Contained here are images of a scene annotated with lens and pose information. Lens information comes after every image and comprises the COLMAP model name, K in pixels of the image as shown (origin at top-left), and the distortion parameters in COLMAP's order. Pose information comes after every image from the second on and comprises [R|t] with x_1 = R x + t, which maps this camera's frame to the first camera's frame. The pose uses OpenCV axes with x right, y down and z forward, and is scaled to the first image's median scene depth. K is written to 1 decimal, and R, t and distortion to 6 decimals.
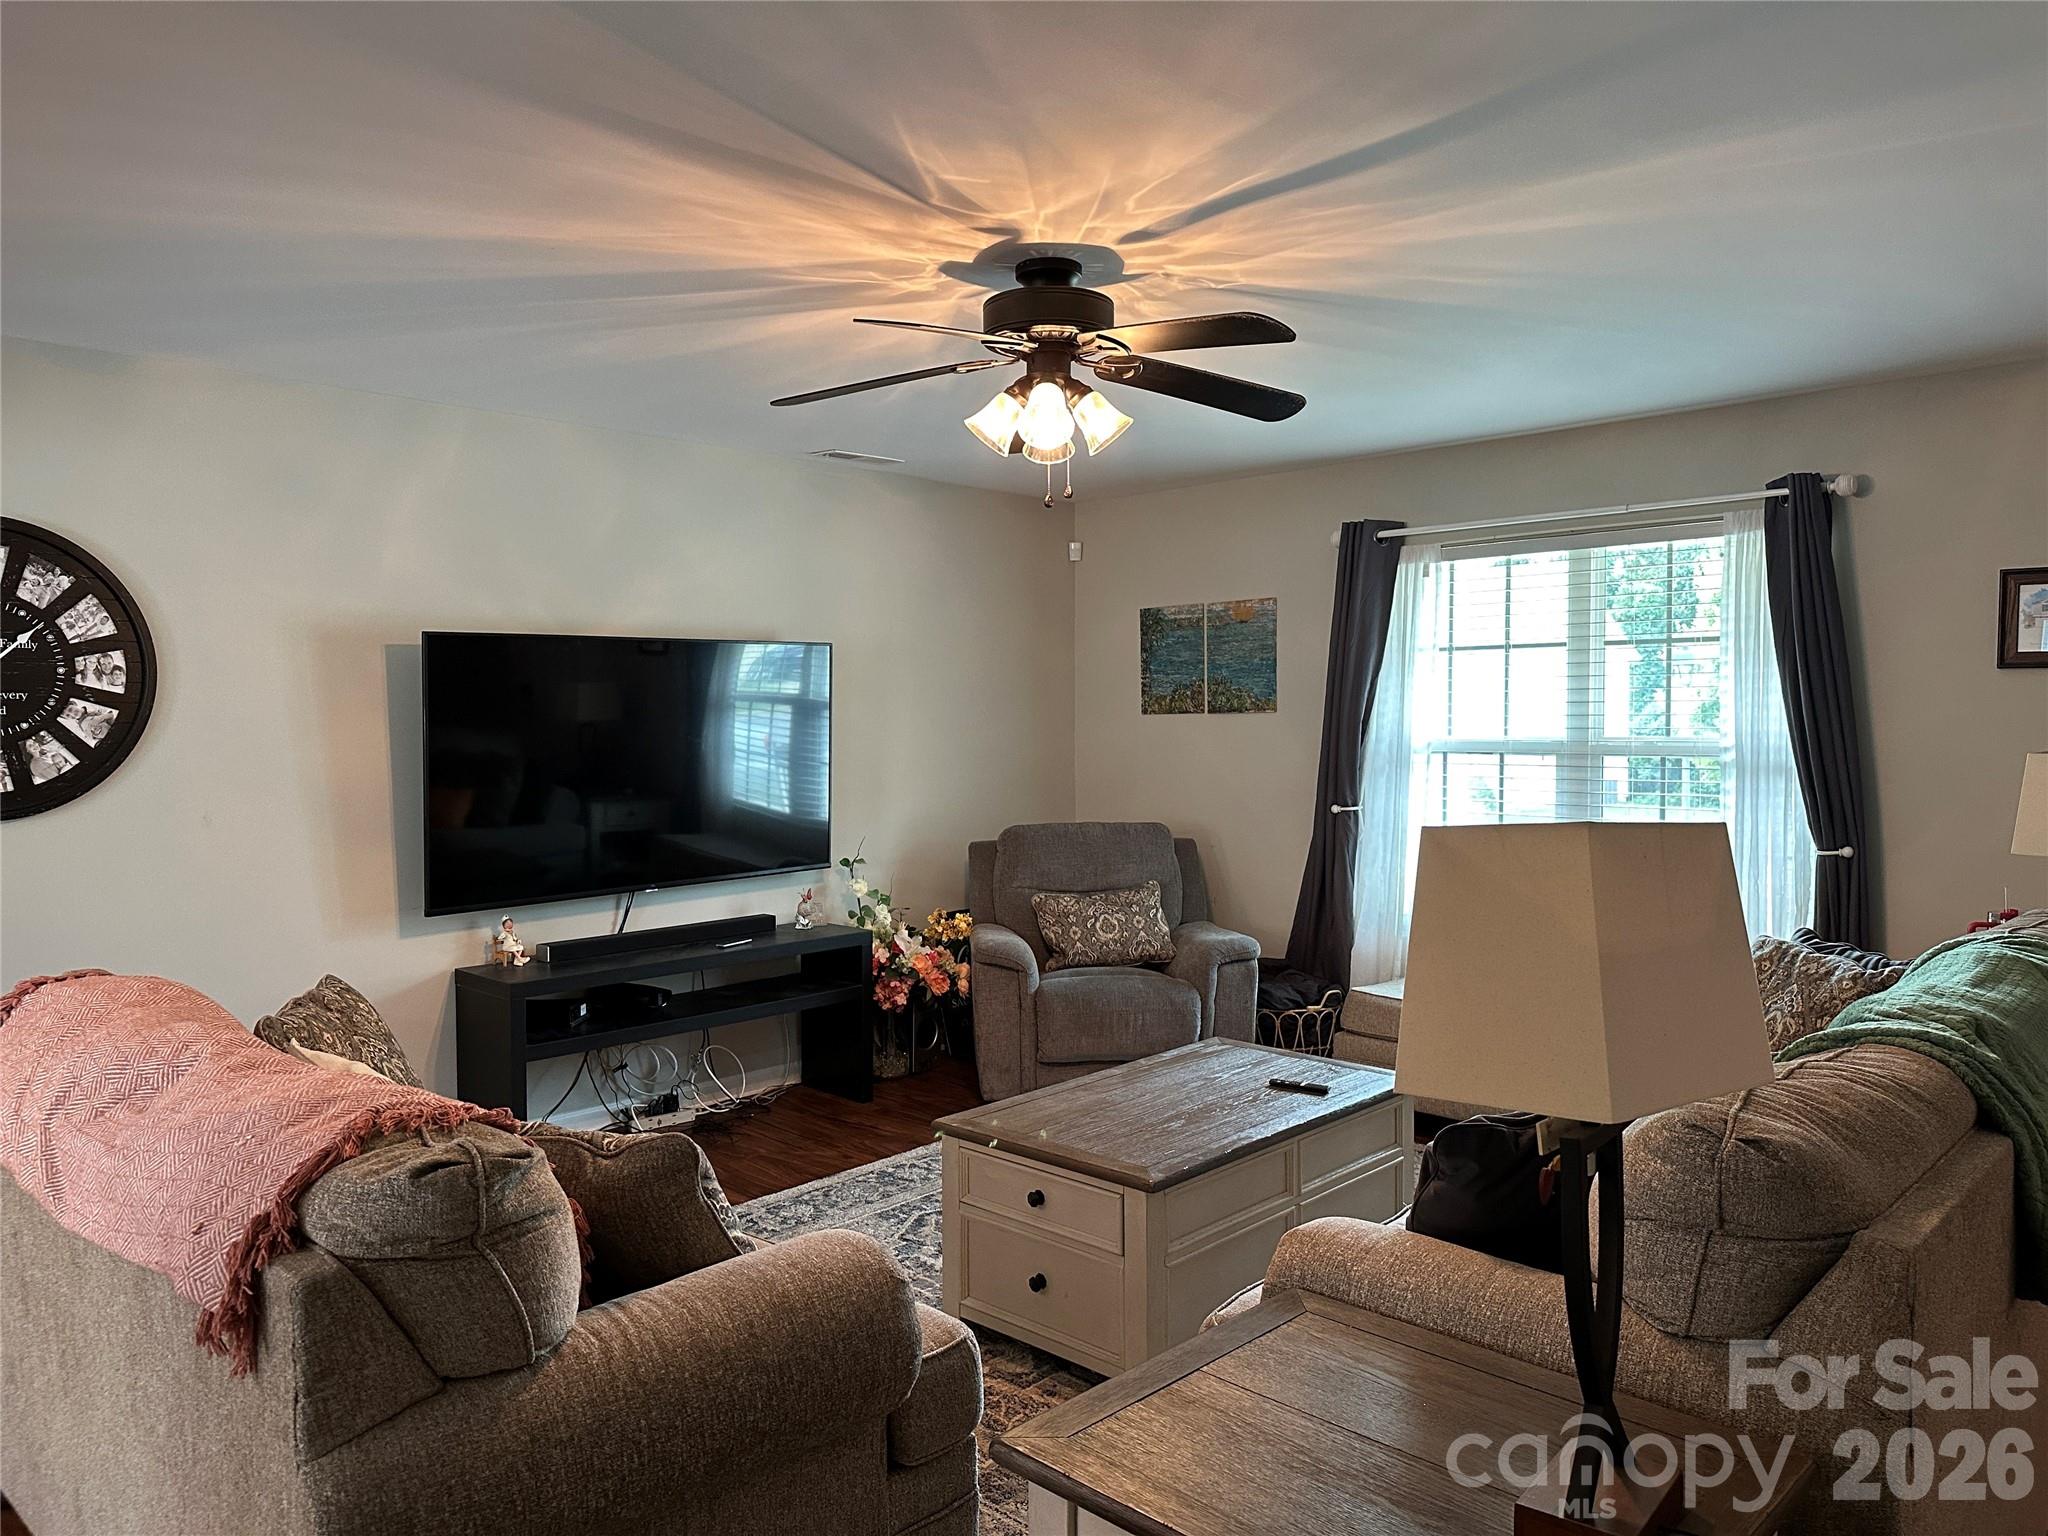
lens RADIAL K [[1429.9, 0, 1024.1], [0, 1429.9, 791.9], [0, 0, 1]] dist [0.003038, 0.001456]
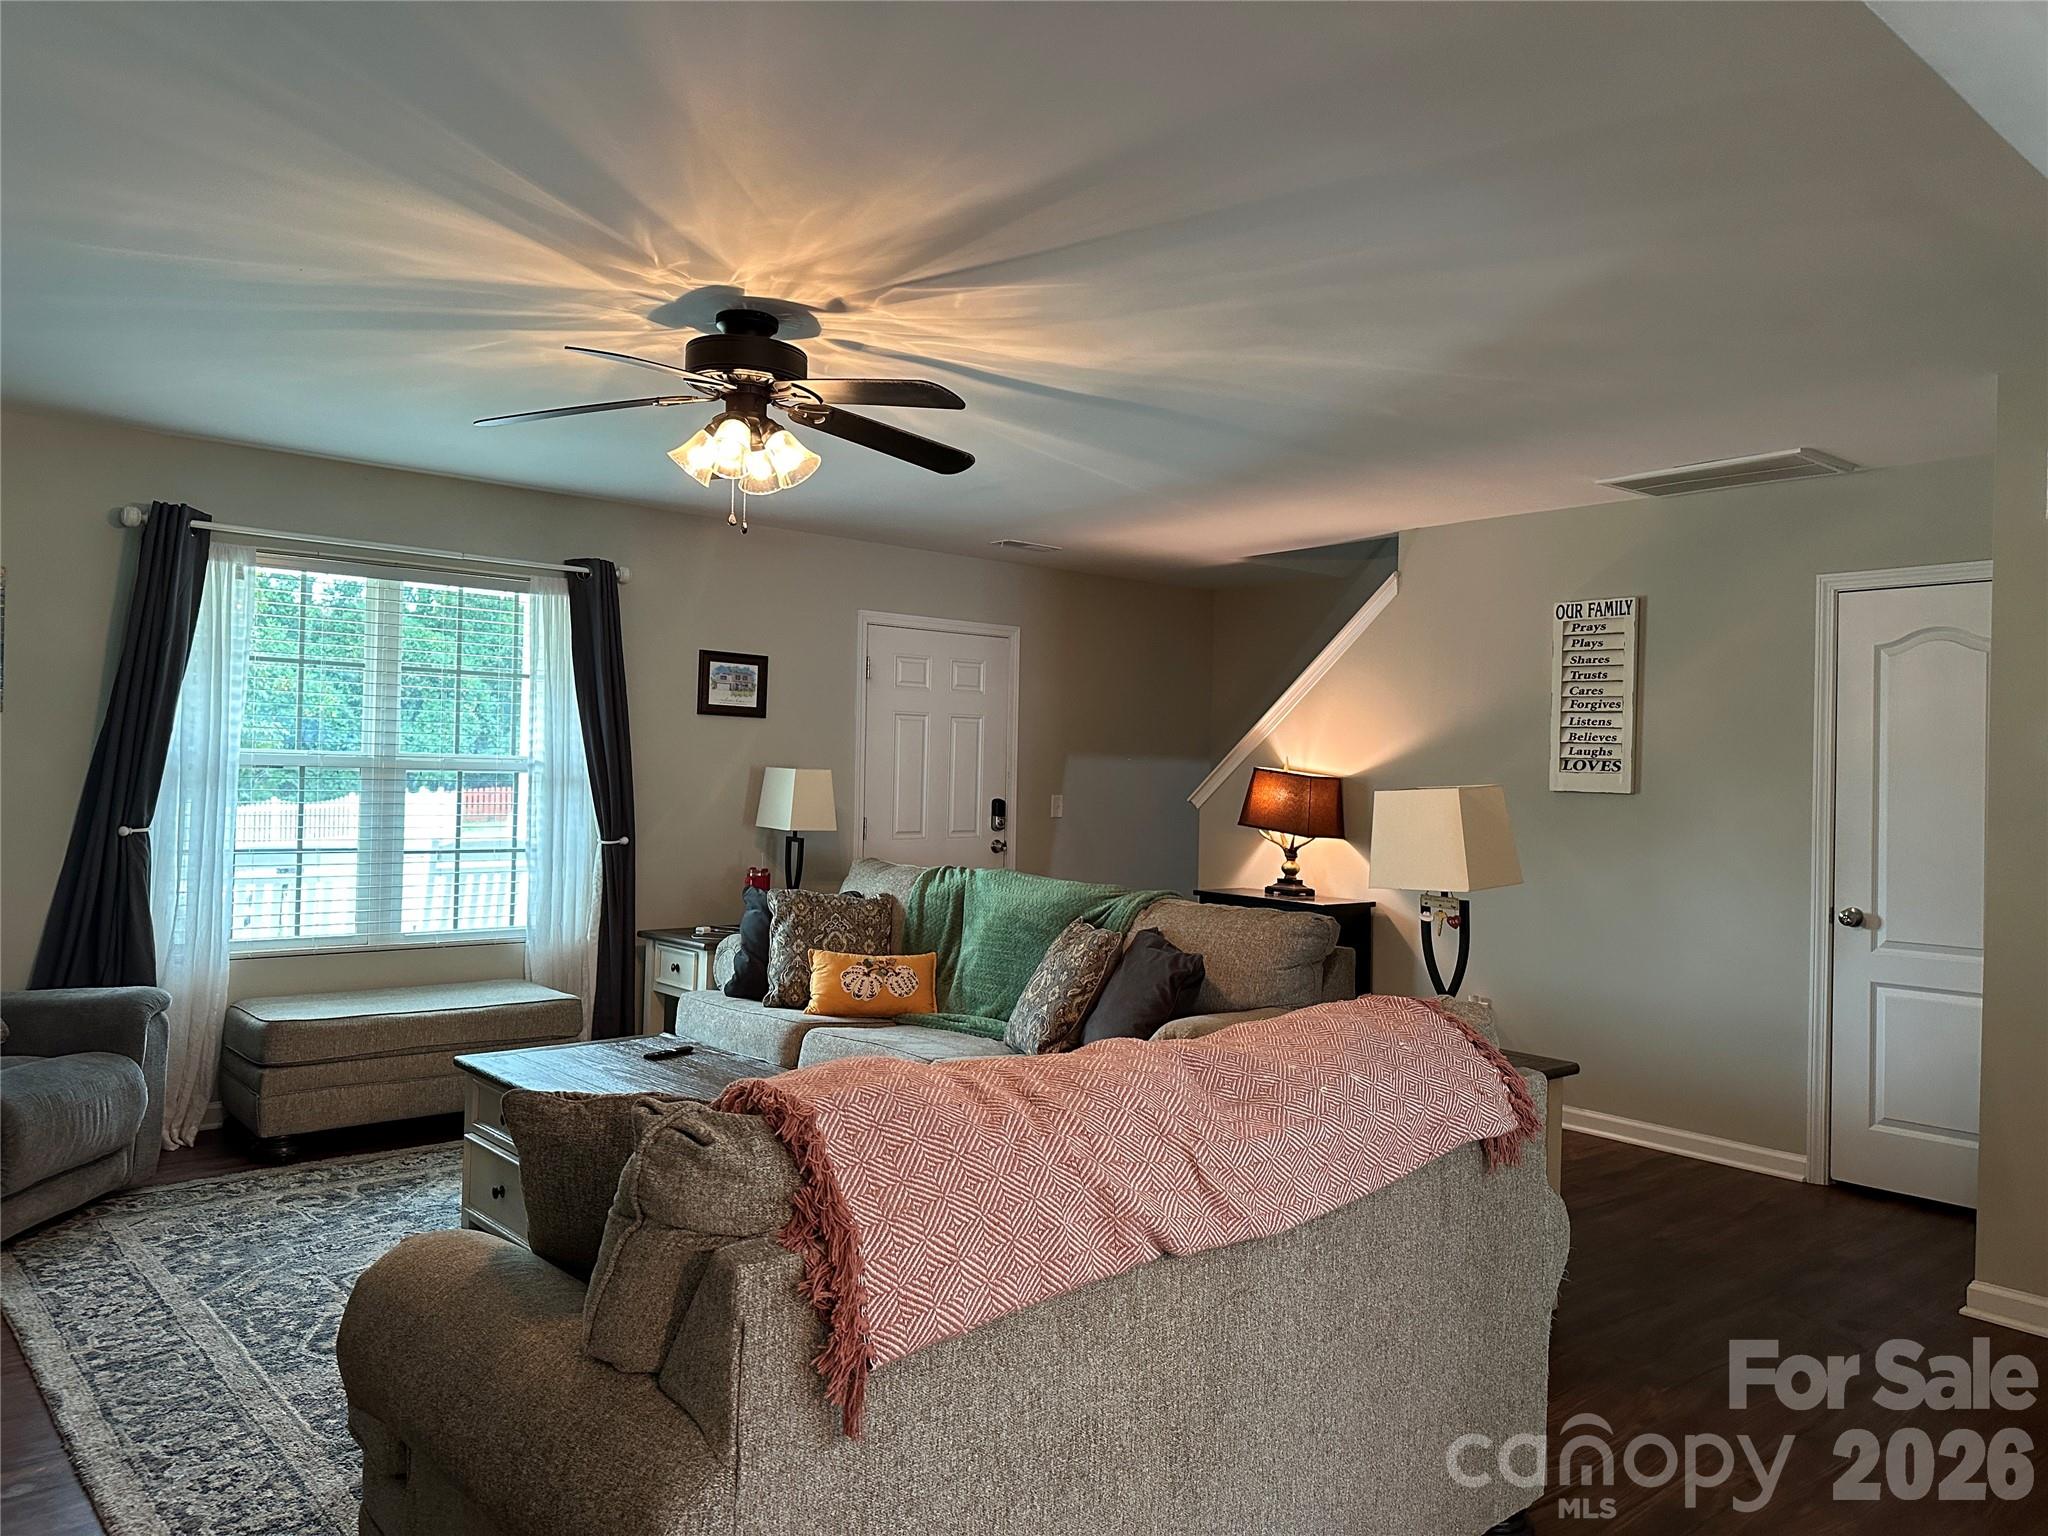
lens RADIAL K [[1439.9, 0, 1024.0], [0, 1439.9, 768.0], [0, 0, 1]] dist [0.094506, -0.116820]
pose [[0.074798, 0.011758, 0.997129, -0.841778], [0.029383, 0.999470, -0.013990, 0.003471], [-0.996766, 0.030345, 0.074413, 0.548969]]
